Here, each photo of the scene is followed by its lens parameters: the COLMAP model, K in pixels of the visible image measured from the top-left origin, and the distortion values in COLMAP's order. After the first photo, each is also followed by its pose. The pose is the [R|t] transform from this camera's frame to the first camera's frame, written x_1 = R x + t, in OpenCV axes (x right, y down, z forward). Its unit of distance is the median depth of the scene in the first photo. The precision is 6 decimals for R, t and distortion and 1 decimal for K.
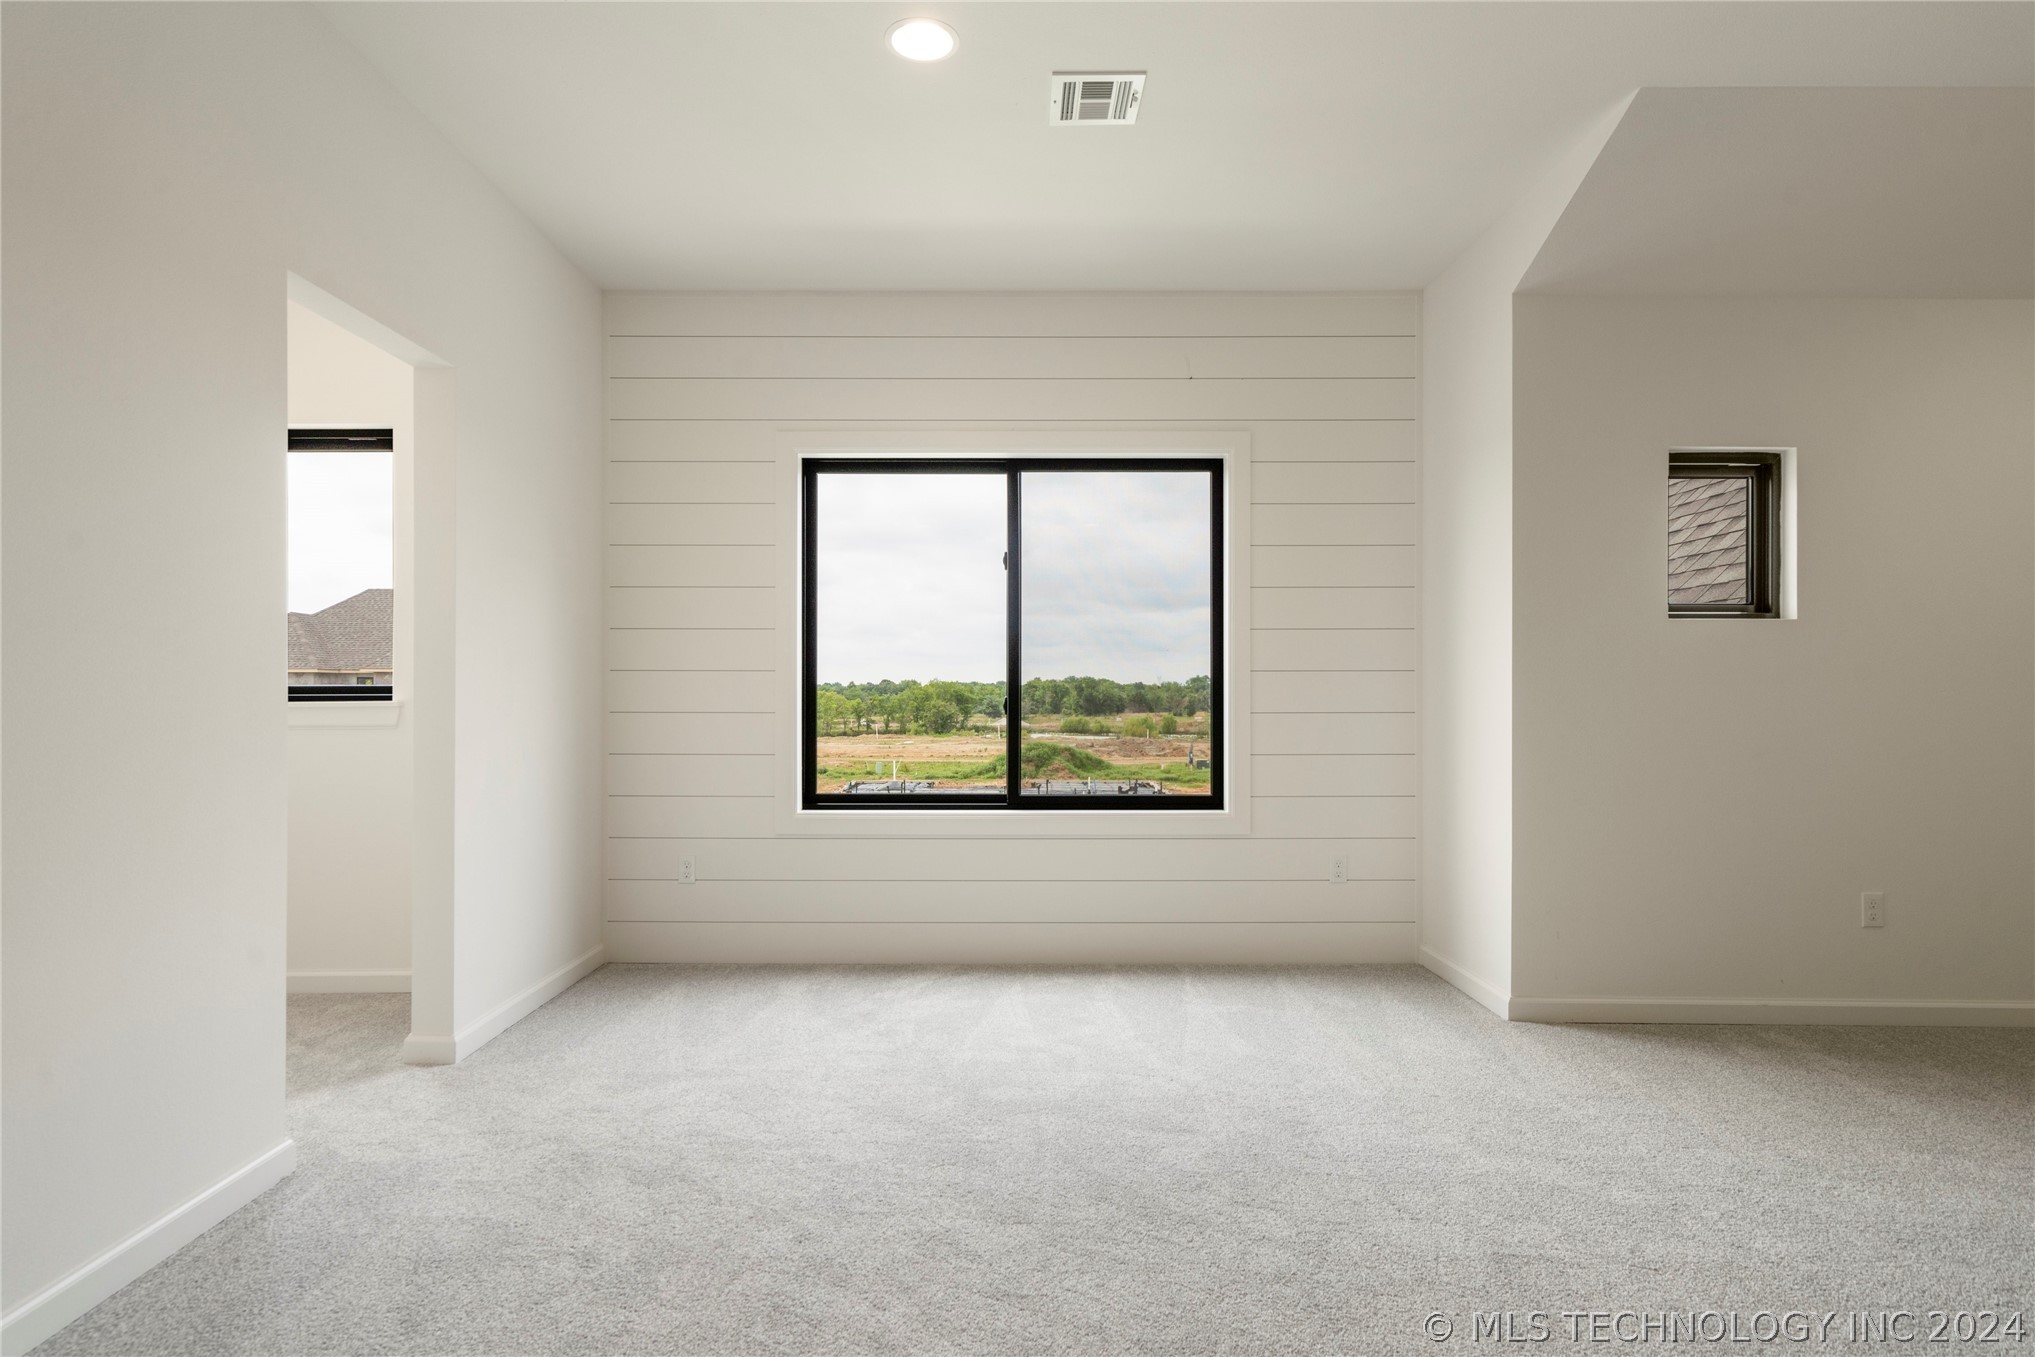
lens RADIAL K [[1077.7, 0, 1018.0], [0, 1077.7, 680.7], [0, 0, 1]] dist [-0.031384, -0.000749]
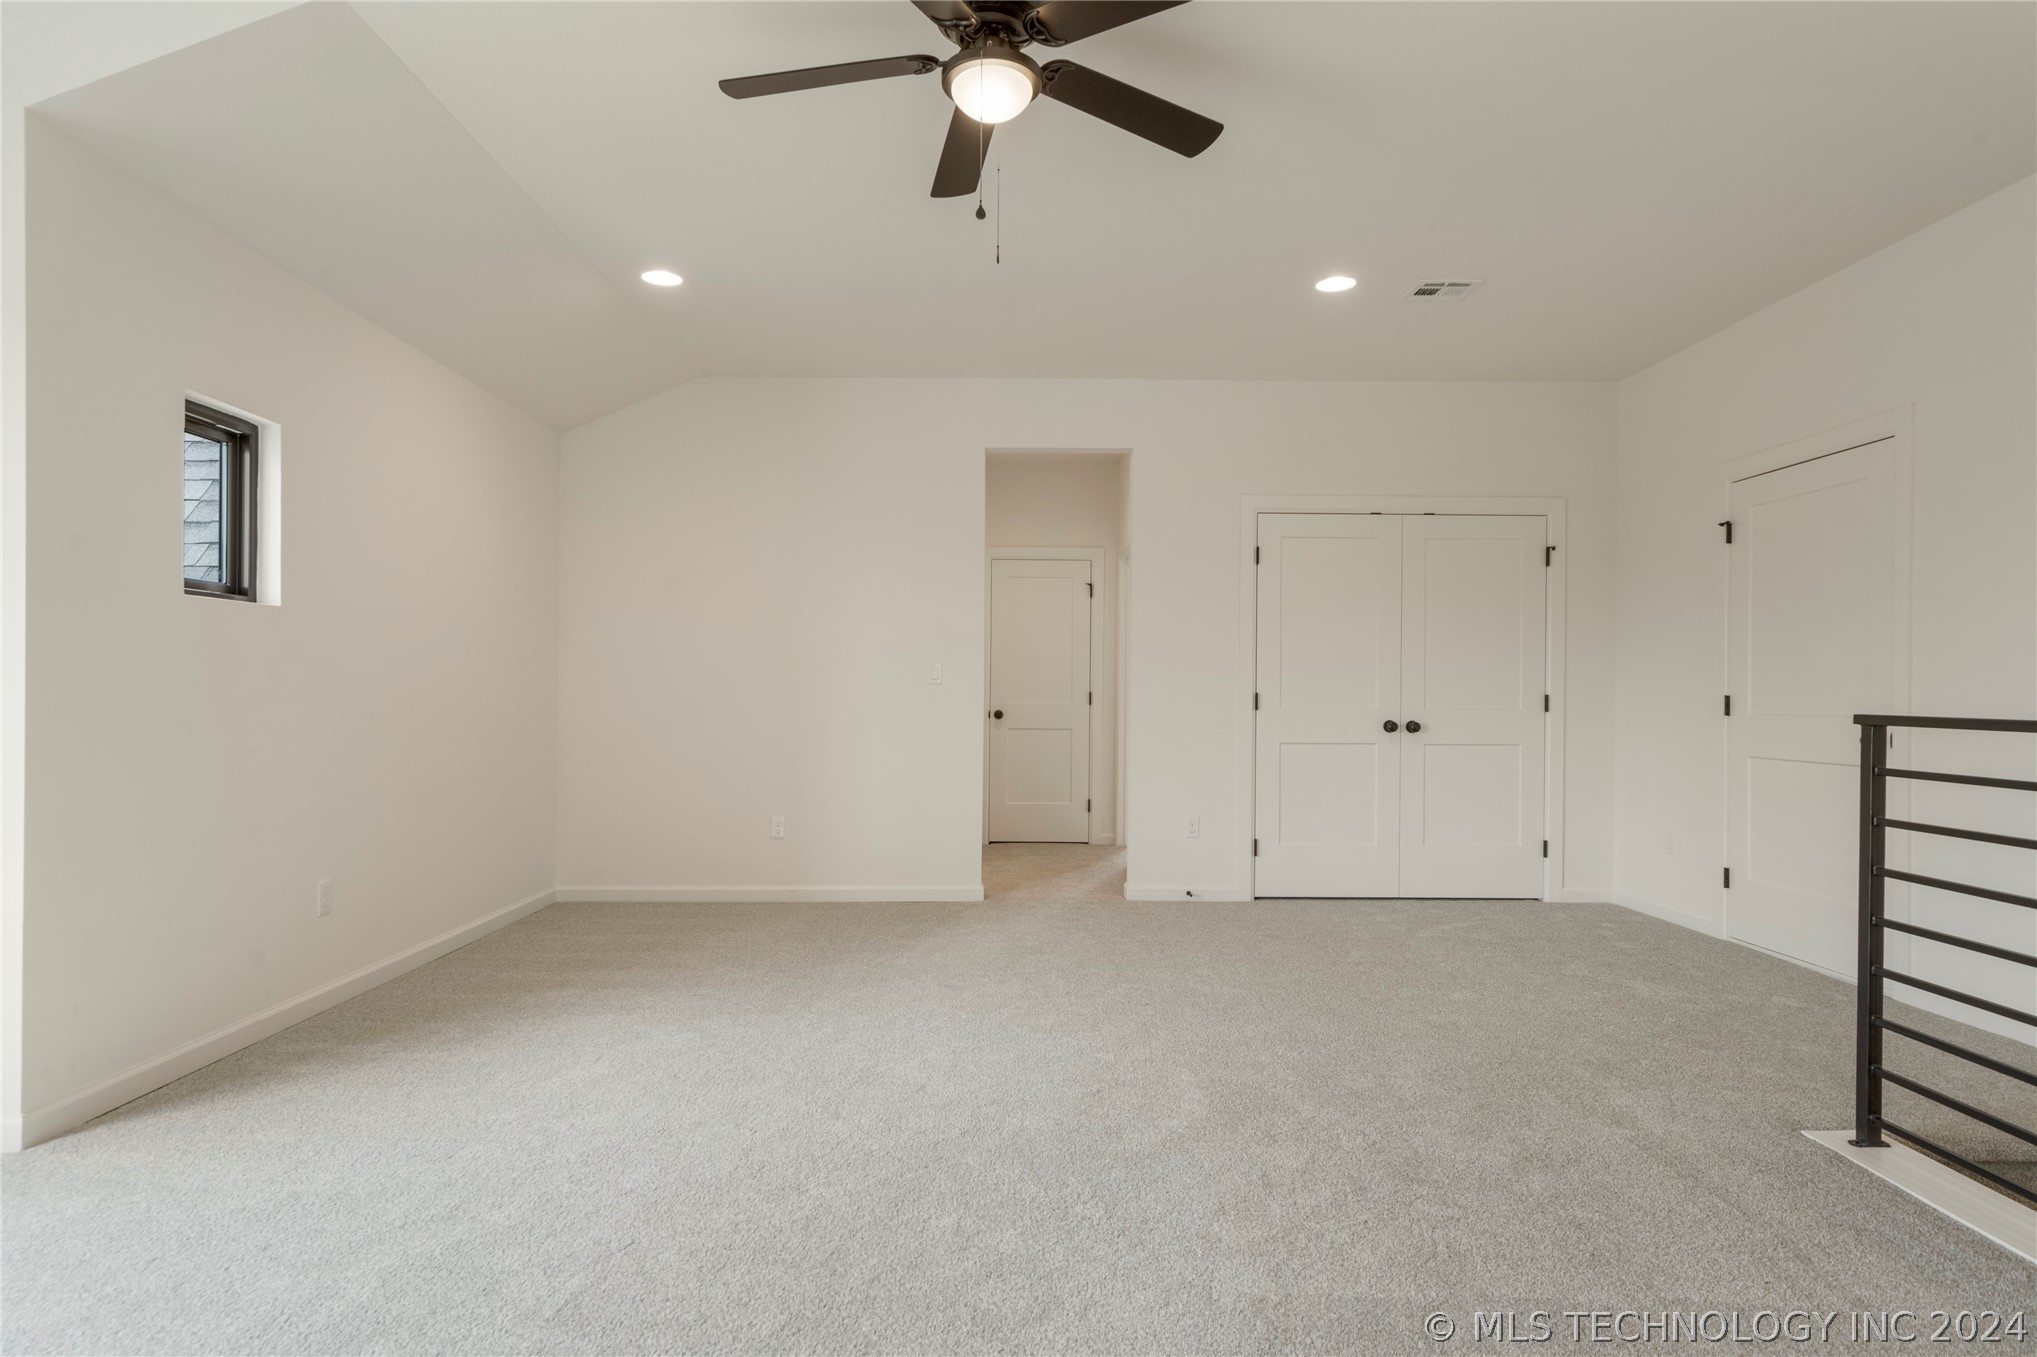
lens RADIAL K [[1111.9, 0, 1014.5], [0, 1111.9, 673.7], [0, 0, 1]] dist [-0.003397, -0.000009]
pose [[0.035927, -0.002014, 0.999352, -0.230909], [-0.000164, 0.999998, 0.002021, 0.000986], [-0.999354, -0.000236, 0.035926, 0.296384]]
